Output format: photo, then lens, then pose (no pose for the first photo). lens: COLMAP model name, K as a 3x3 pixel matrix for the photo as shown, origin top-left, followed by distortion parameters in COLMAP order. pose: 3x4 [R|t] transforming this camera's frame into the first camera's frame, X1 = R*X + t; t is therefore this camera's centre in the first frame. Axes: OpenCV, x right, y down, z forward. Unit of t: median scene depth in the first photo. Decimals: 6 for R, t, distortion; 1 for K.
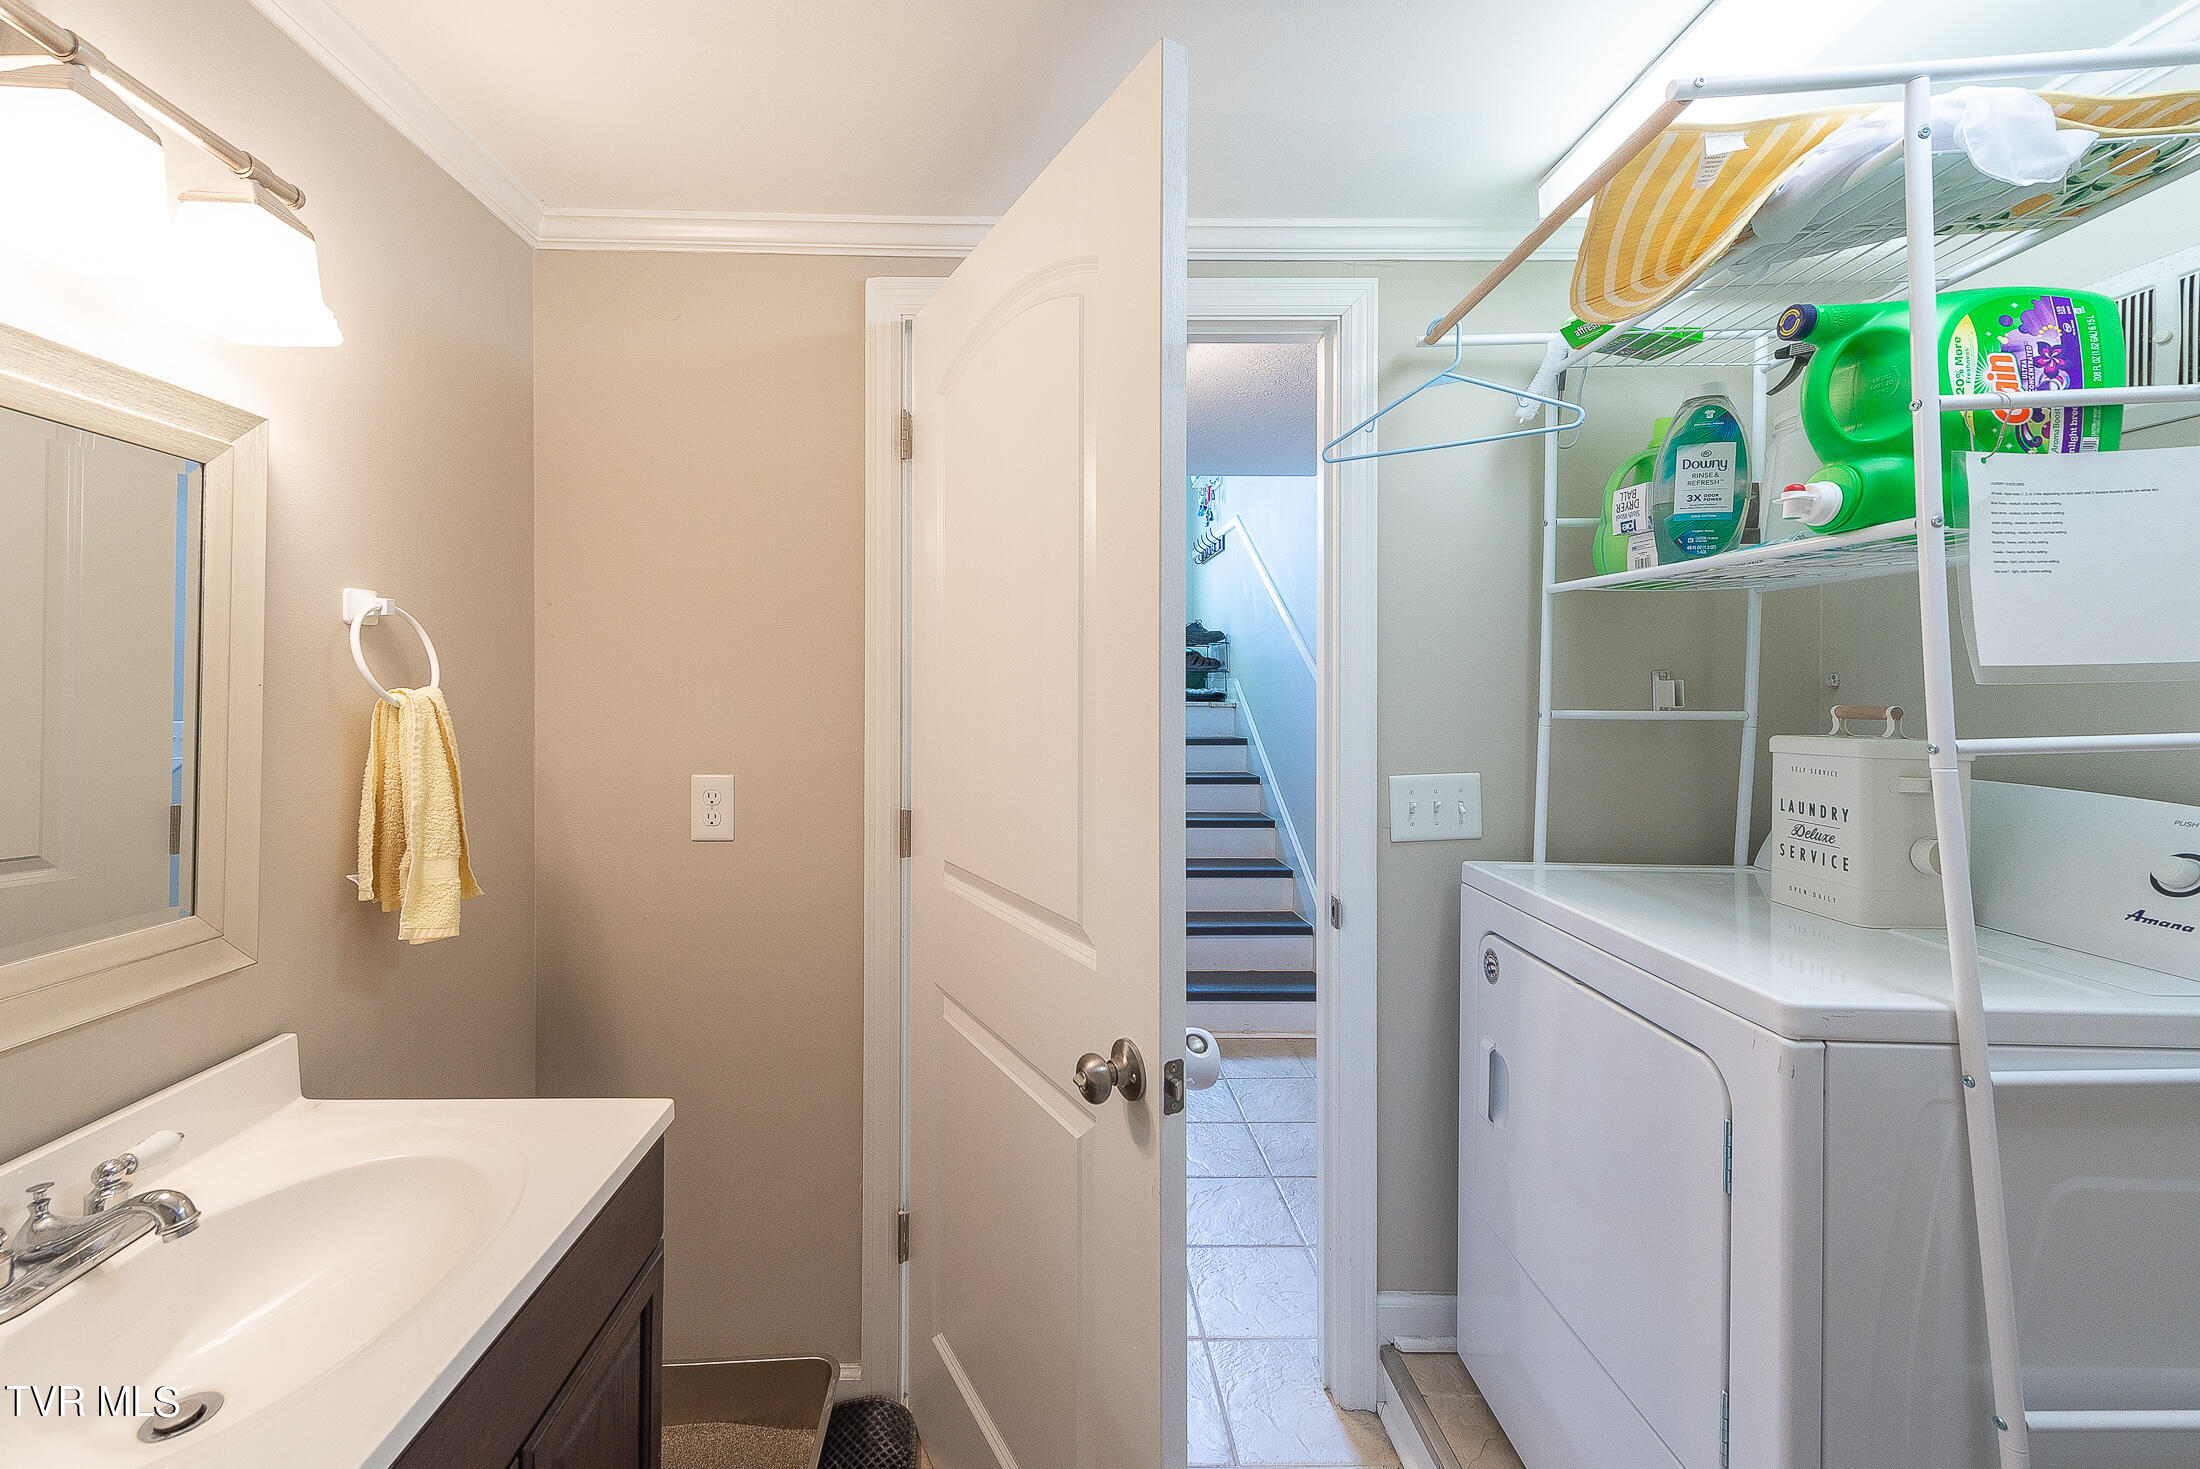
lens RADIAL K [[862.9, 0, 1031.2], [0, 862.9, 692.3], [0, 0, 1]] dist [-0.000772, -0.002108]
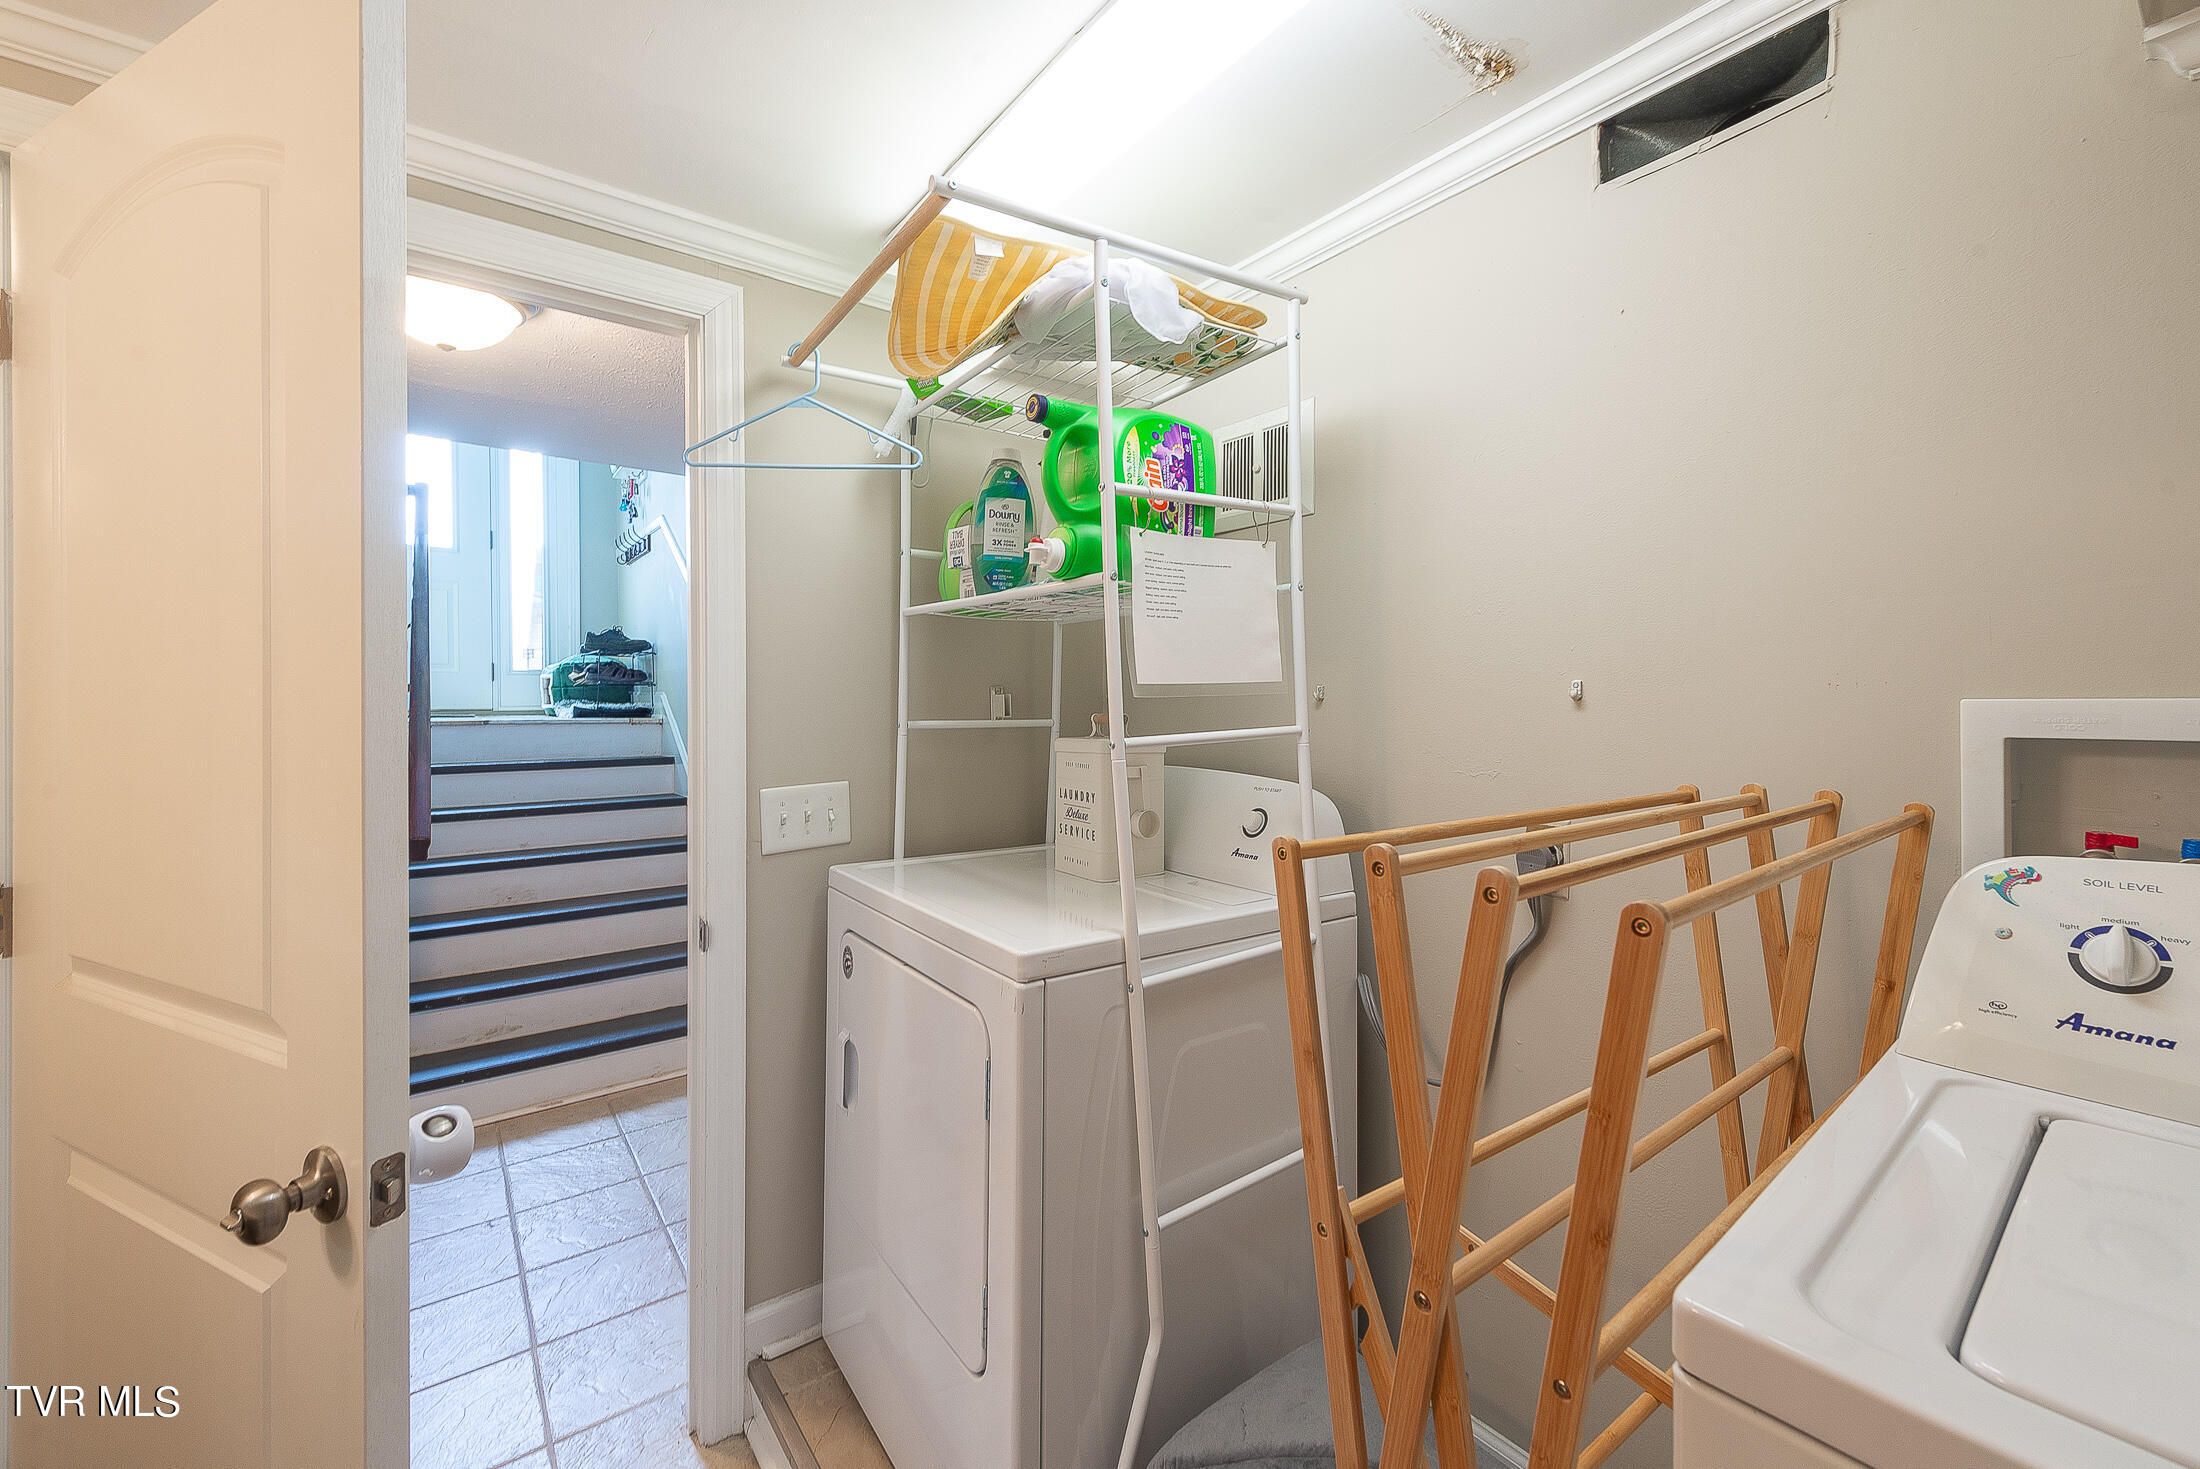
lens RADIAL K [[869.1, 0, 1078.8], [0, 869.1, 708.2], [0, 0, 1]] dist [0.002339, -0.005765]
pose [[0.796849, -0.007501, 0.604131, 0.128454], [0.006423, 0.999972, 0.003943, 0.001531], [-0.604144, 0.000738, 0.796875, -0.033669]]
